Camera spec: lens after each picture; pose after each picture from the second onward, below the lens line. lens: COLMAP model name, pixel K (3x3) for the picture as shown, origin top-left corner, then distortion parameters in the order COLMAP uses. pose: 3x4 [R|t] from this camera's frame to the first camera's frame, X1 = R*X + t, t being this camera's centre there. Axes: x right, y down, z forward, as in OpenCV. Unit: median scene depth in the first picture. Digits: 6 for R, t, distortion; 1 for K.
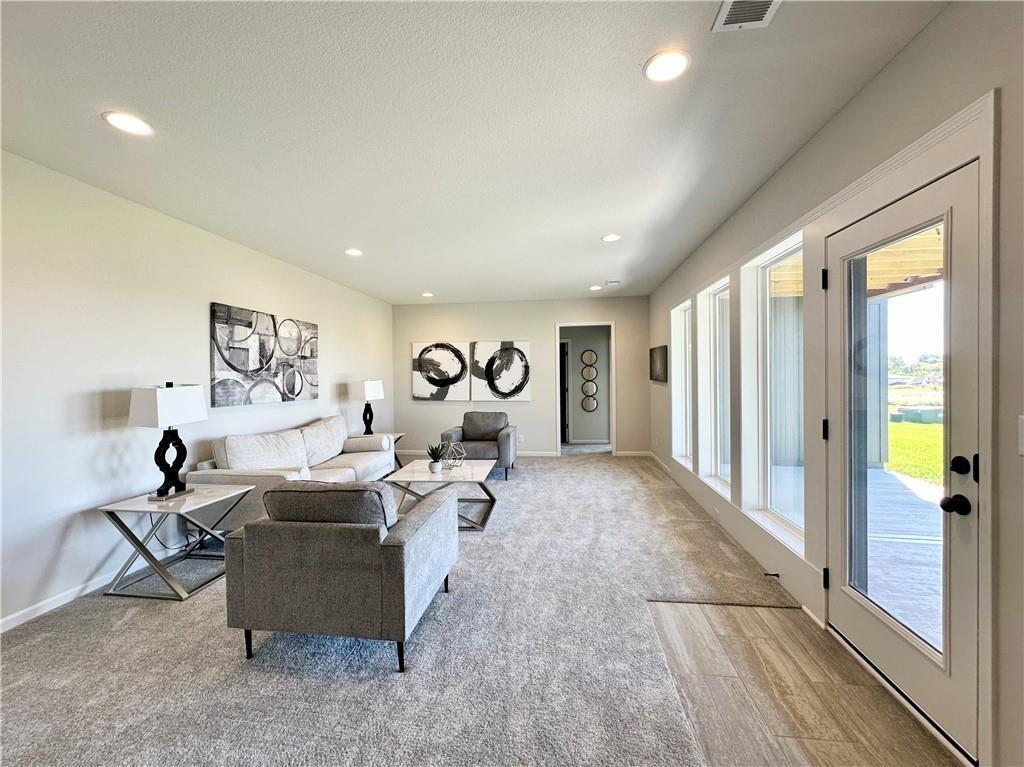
lens RADIAL K [[421.2, 0, 509.2], [0, 421.2, 386.3], [0, 0, 1]] dist [-0.002914, 0.000401]
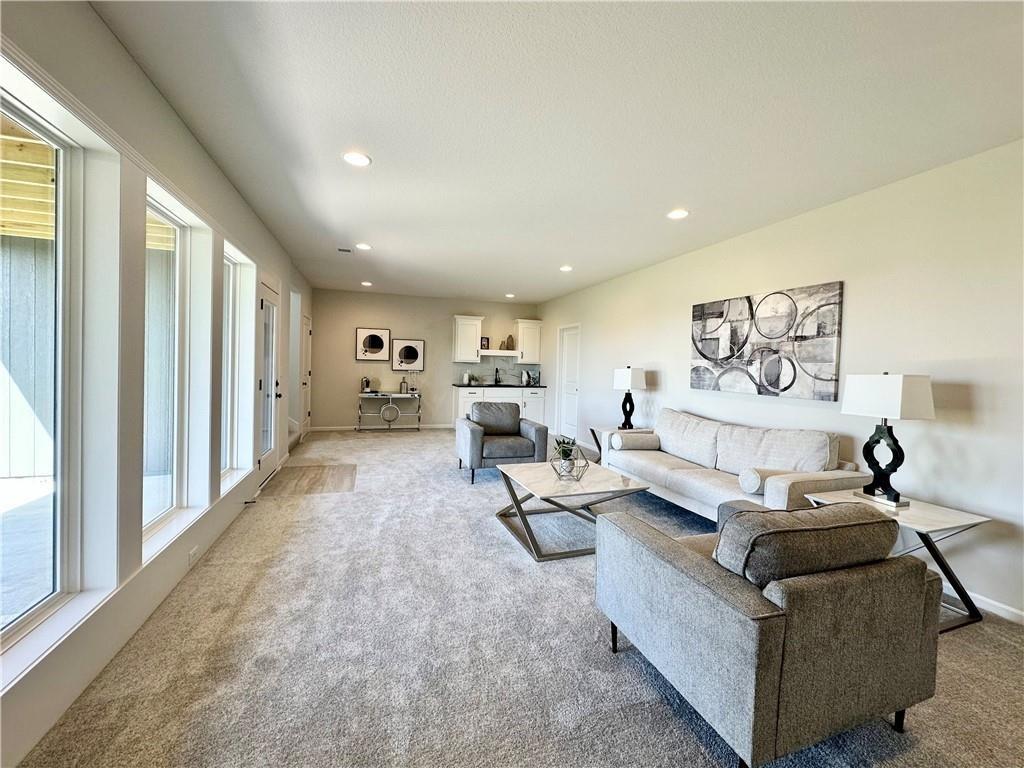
lens RADIAL K [[421.2, 0, 508.9], [0, 421.2, 375.2], [0, 0, 1]] dist [-0.002914, 0.000401]
pose [[-0.901788, -0.000573, -0.432178, 0.287816], [-0.025107, 0.998380, 0.051064, -0.034017], [0.431448, 0.056900, -0.900342, 1.598184]]
